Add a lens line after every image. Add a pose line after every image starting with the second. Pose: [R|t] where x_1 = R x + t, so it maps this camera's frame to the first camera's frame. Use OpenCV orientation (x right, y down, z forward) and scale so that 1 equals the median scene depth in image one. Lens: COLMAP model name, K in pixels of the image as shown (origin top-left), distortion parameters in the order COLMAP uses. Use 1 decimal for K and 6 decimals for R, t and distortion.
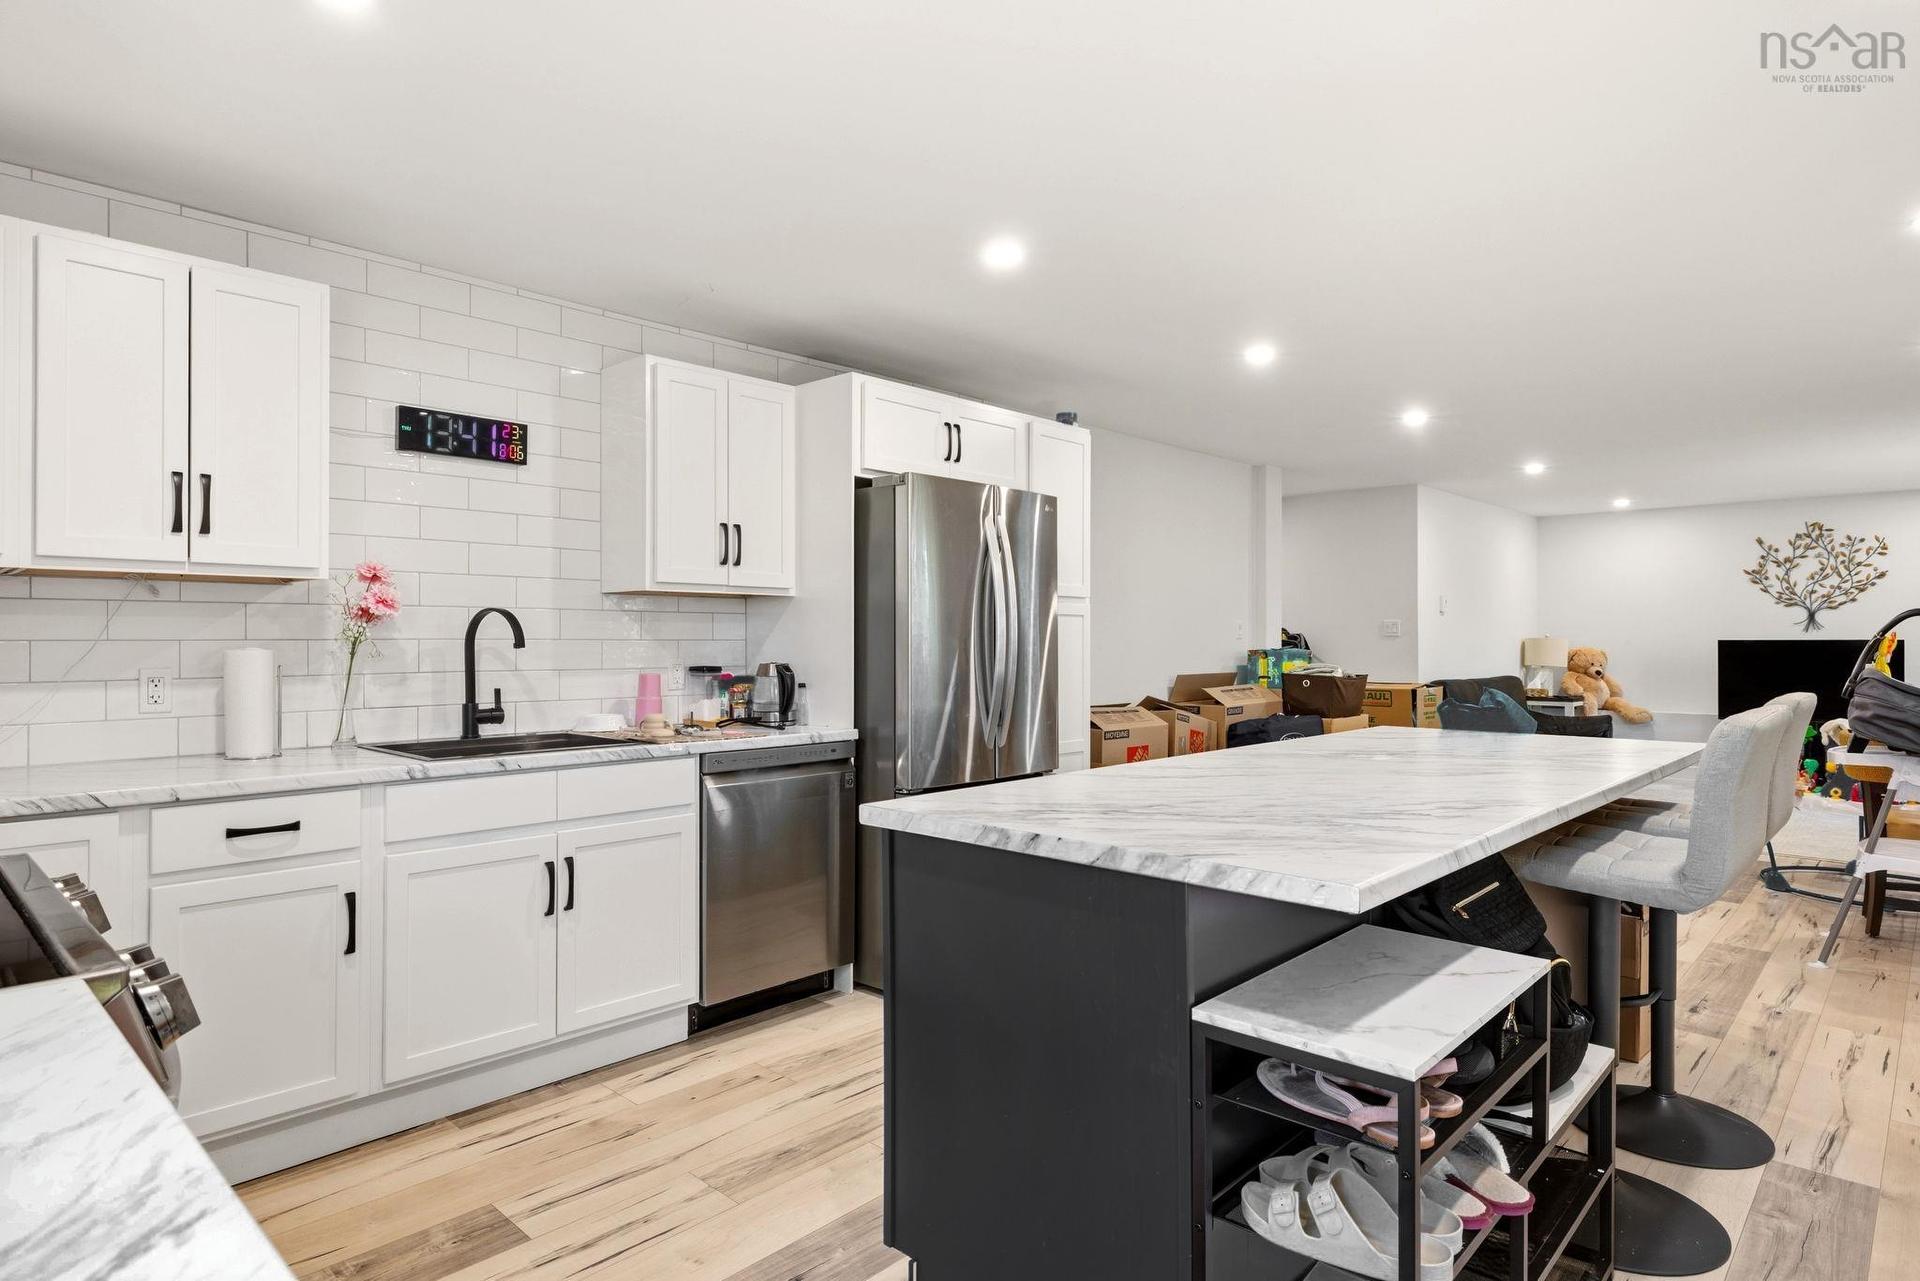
lens RADIAL K [[1029.8, 0, 952.0], [0, 1029.8, 618.3], [0, 0, 1]] dist [-0.013198, 0.000148]
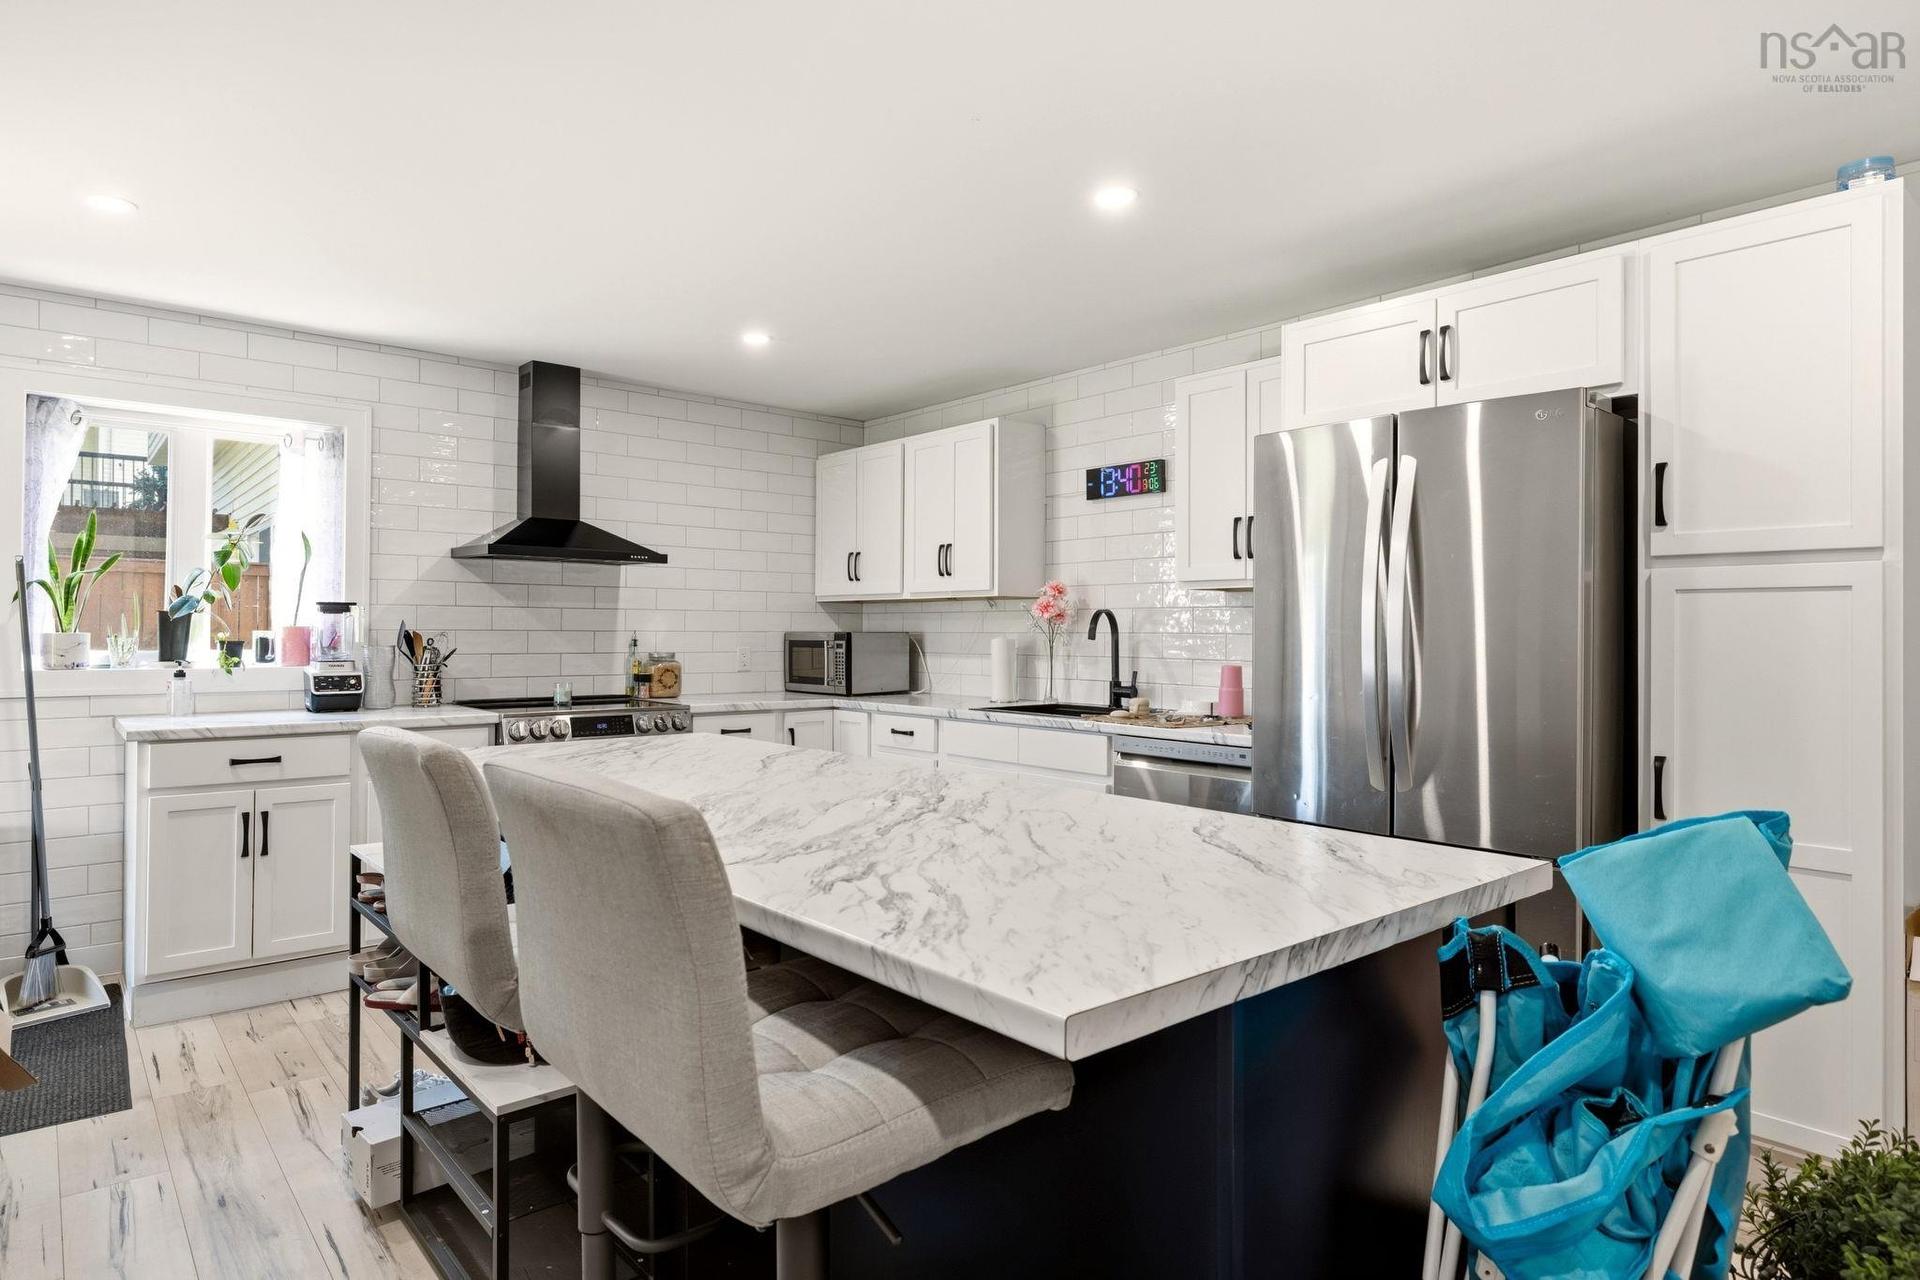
lens RADIAL K [[1029.8, 0, 952.0], [0, 1029.8, 617.8], [0, 0, 1]] dist [-0.013198, 0.000148]
pose [[-0.066675, -0.012746, -0.997693, 0.886883], [0.014426, 0.999802, -0.013737, 0.016422], [0.997670, -0.015309, -0.066478, 0.880283]]
